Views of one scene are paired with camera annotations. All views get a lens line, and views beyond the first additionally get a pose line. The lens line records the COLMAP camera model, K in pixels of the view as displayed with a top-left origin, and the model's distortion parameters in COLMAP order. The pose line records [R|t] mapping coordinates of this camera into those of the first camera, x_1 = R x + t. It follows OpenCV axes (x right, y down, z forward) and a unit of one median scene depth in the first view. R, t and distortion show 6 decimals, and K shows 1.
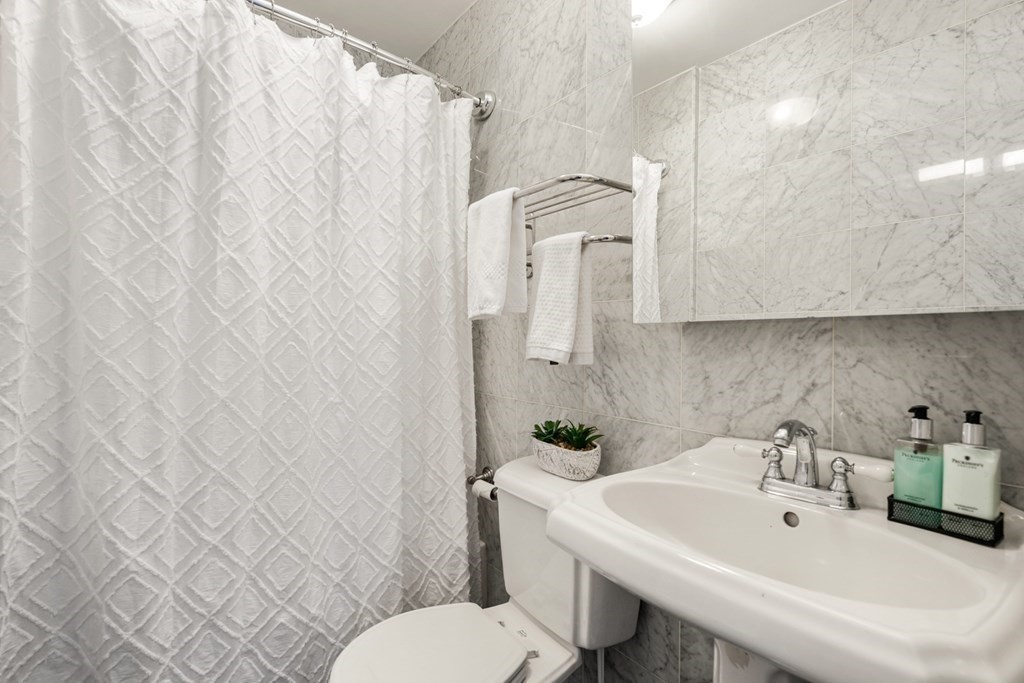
lens RADIAL K [[473.2, 0, 511.5], [0, 473.2, 344.0], [0, 0, 1]] dist [-0.001093, -0.000826]
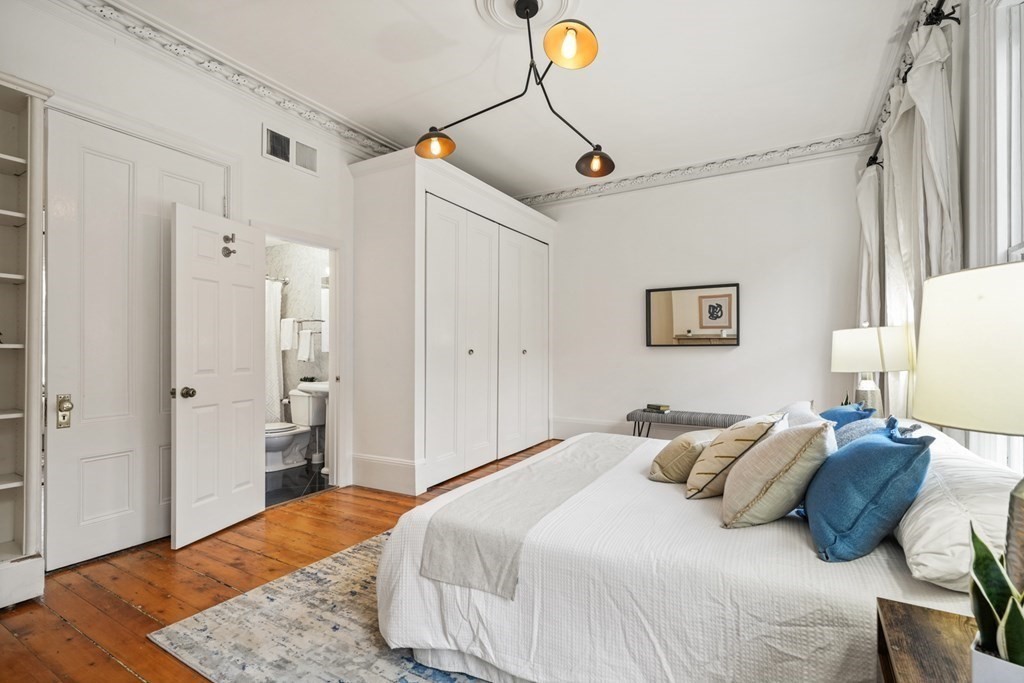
lens RADIAL K [[473.2, 0, 511.5], [0, 473.2, 344.0], [0, 0, 1]] dist [-0.001093, -0.000826]
pose [[0.927621, -0.003707, 0.373504, 0.201687], [0.017044, 0.999329, -0.032412, 0.048810], [-0.373133, 0.036432, 0.927062, -3.161882]]
